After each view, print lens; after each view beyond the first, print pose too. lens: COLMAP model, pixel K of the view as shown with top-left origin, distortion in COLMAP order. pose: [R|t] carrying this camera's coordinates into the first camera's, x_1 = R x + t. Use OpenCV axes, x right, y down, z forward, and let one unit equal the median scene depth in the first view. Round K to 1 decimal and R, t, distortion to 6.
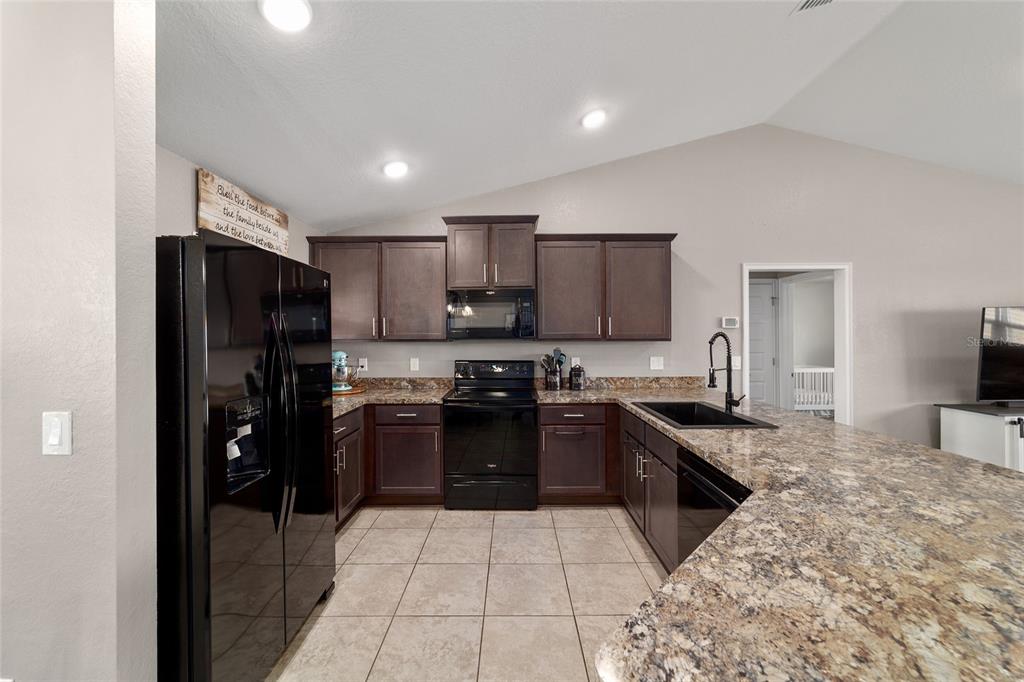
lens RADIAL K [[391.8, 0, 510.5], [0, 391.8, 335.0], [0, 0, 1]] dist [-0.011731, 0.005424]
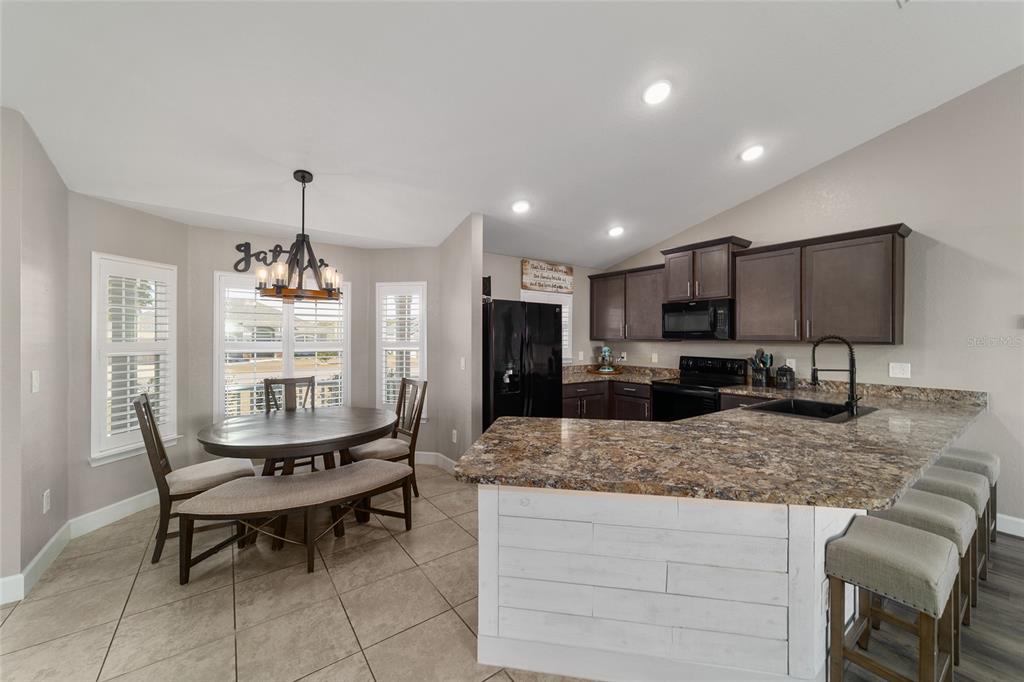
lens RADIAL K [[391.0, 0, 510.8], [0, 391.0, 338.9], [0, 0, 1]] dist [-0.011011, 0.005649]
pose [[0.593209, 0.011492, -0.804967, 0.611734], [-0.004739, 0.999931, 0.010784, -0.003624], [0.805035, -0.002582, 0.593222, -0.235204]]
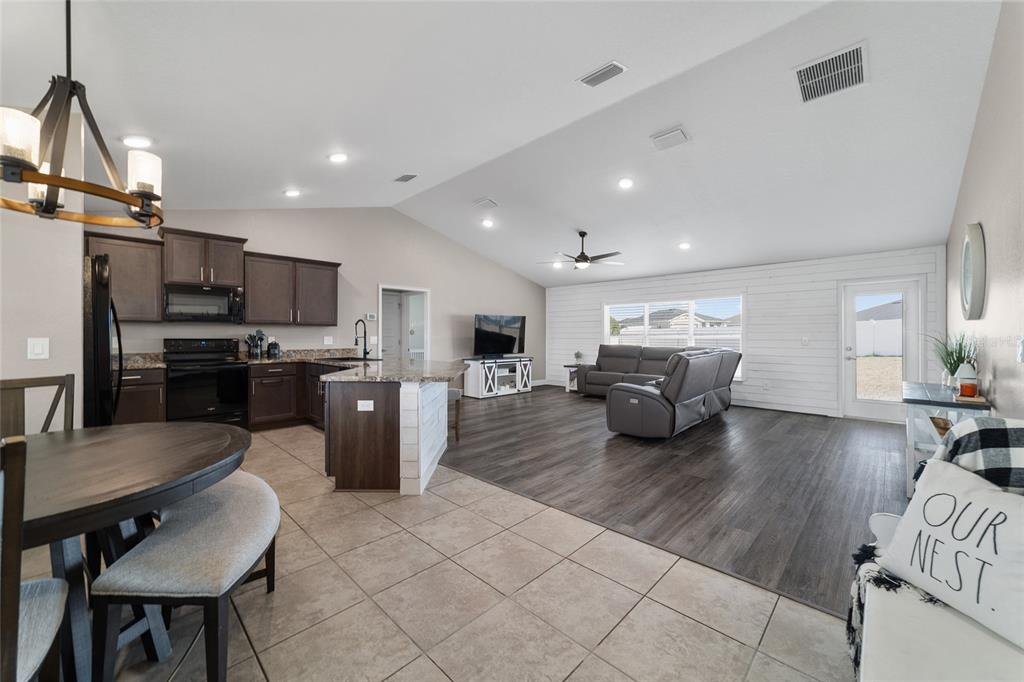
lens RADIAL K [[391.0, 0, 510.8], [0, 391.0, 338.9], [0, 0, 1]] dist [-0.011011, 0.005649]
pose [[0.693753, -0.000464, 0.720213, -0.289432], [-0.006583, 0.999954, 0.006985, 0.053595], [-0.720183, -0.009587, 0.693718, -0.725853]]
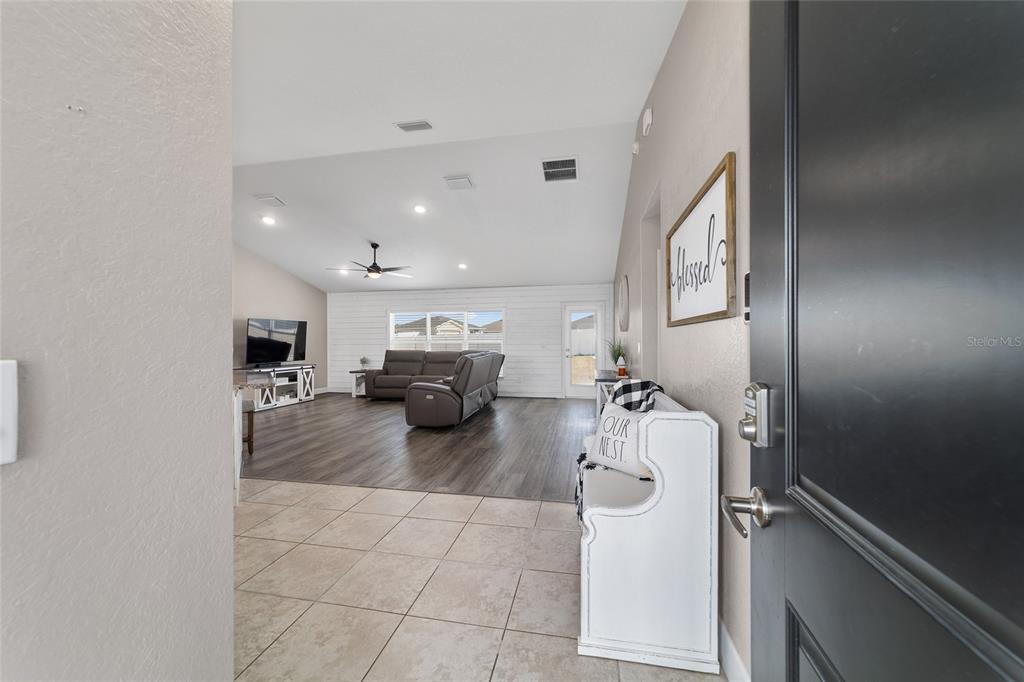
lens RADIAL K [[390.9, 0, 506.0], [0, 390.9, 341.9], [0, 0, 1]] dist [-0.001268, 0.005392]
pose [[0.198508, 0.002516, 0.980096, -0.517283], [-0.000702, 0.999997, -0.002425, 0.054751], [-0.980099, -0.000207, 0.198509, -0.718541]]
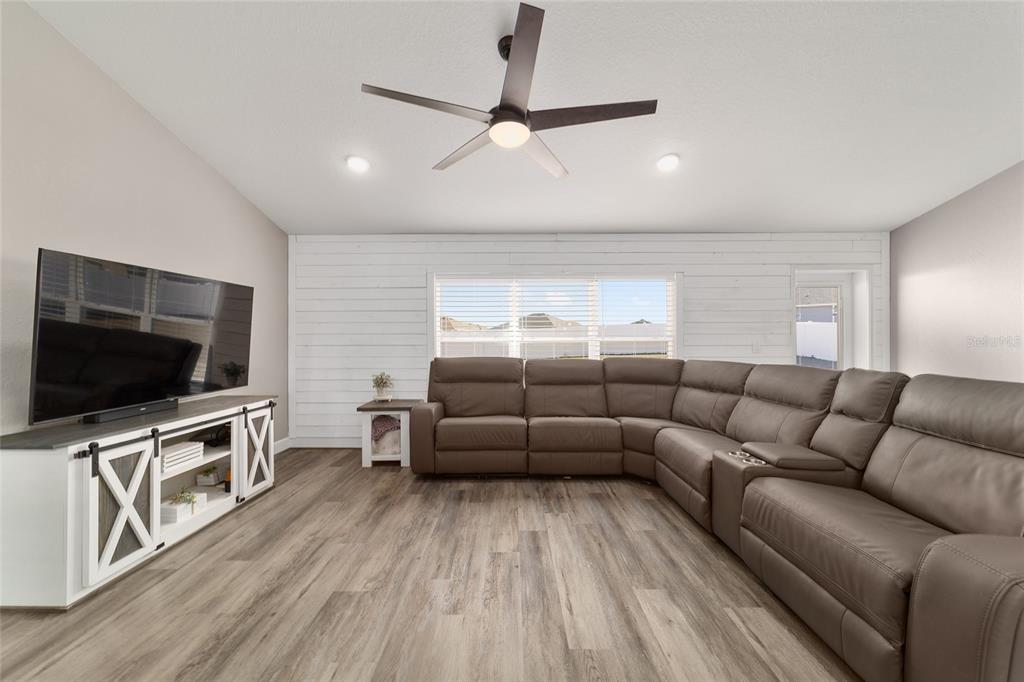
lens RADIAL K [[391.0, 0, 510.8], [0, 391.0, 338.9], [0, 0, 1]] dist [-0.011011, 0.005649]
pose [[0.000307, 0.009102, 0.999959, 0.664121], [-0.001581, 0.999957, -0.009101, 0.056319], [-0.999999, -0.001578, 0.000321, 0.345374]]
